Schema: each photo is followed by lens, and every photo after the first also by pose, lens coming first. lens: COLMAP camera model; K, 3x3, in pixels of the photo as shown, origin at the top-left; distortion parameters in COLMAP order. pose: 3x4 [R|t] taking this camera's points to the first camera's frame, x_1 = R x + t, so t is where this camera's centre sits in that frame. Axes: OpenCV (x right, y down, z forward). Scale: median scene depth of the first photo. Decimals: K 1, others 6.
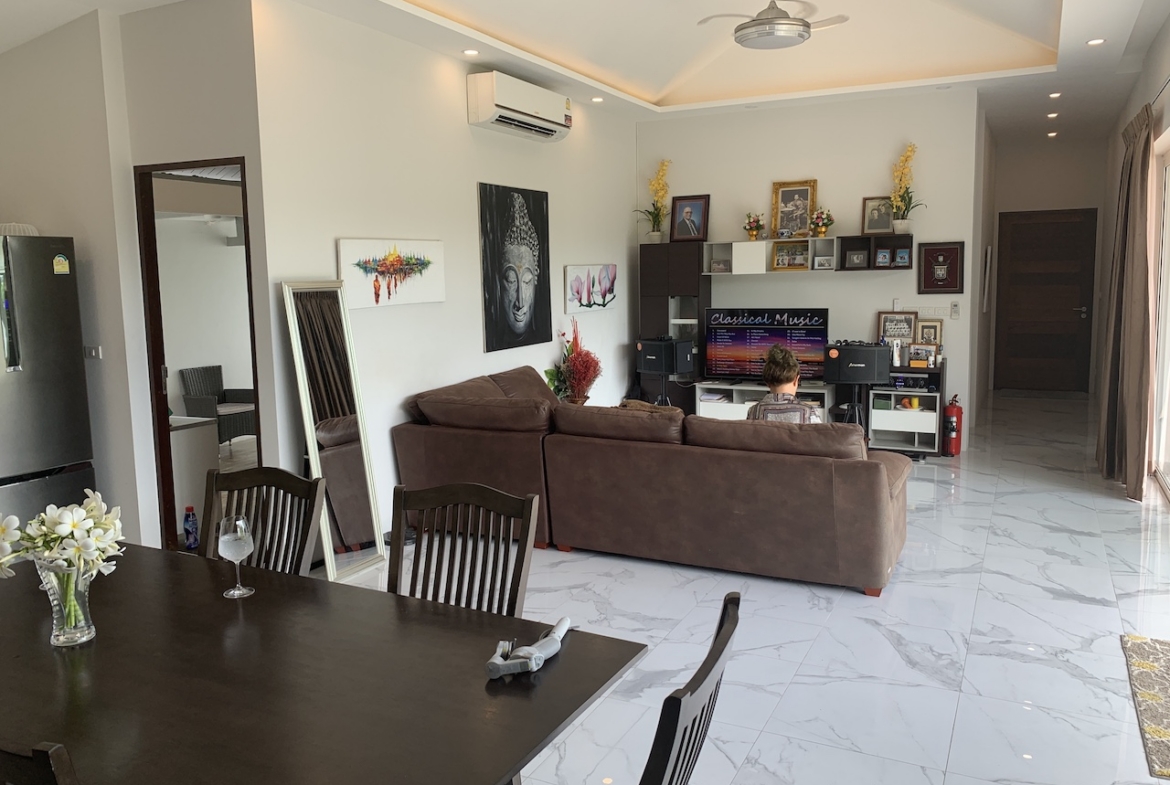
lens RADIAL K [[890.2, 0, 585.0], [0, 890.2, 392.5], [0, 0, 1]] dist [-0.003966, -0.003960]
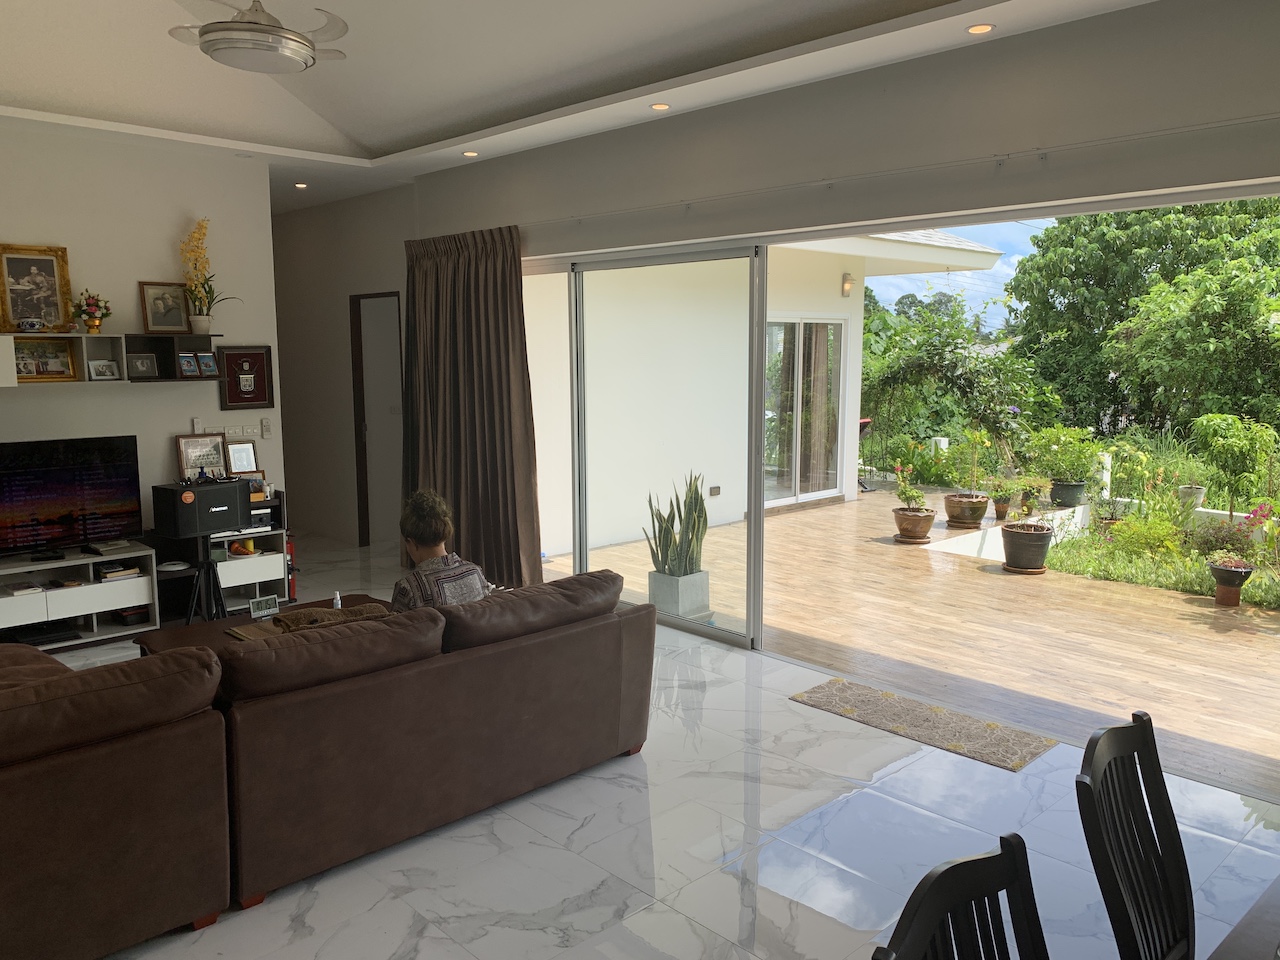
lens RADIAL K [[973.9, 0, 640.0], [0, 973.9, 480.0], [0, 0, 1]] dist [0.005222, 0.003101]
pose [[0.330724, -0.104311, 0.937945, -0.321495], [0.122063, 0.990252, 0.067088, -0.062021], [-0.935800, 0.092300, 0.340232, 0.362997]]
